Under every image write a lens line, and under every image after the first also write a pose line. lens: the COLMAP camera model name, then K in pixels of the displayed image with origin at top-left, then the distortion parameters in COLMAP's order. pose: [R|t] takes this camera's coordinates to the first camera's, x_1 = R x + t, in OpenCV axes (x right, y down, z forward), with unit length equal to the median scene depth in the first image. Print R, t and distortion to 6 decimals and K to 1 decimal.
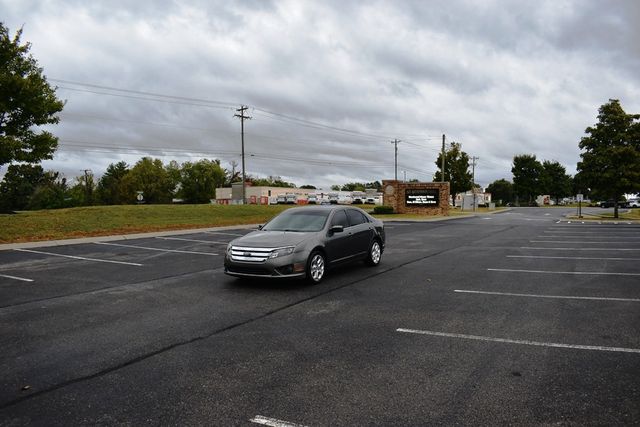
lens RADIAL K [[497.1, 0, 320.0], [0, 497.1, 213.5], [0, 0, 1]] dist [-0.090939, 0.007224]
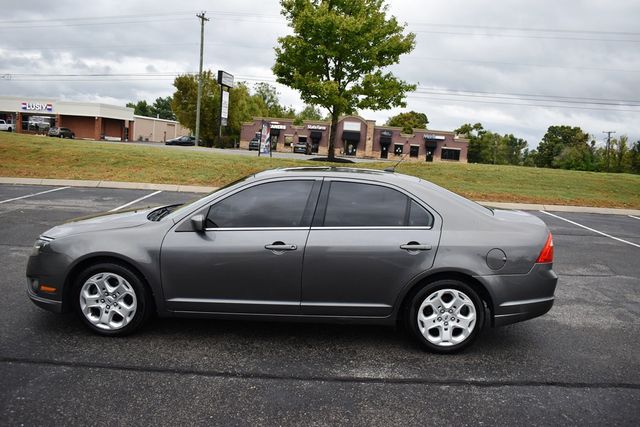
lens RADIAL K [[497.1, 0, 320.0], [0, 497.1, 213.5], [0, 0, 1]] dist [-0.090939, 0.007224]
pose [[0.458864, 0.148153, -0.876067, 0.055075], [-0.084160, 0.988814, 0.123139, -0.004624], [0.884512, 0.017226, 0.466200, 0.118332]]
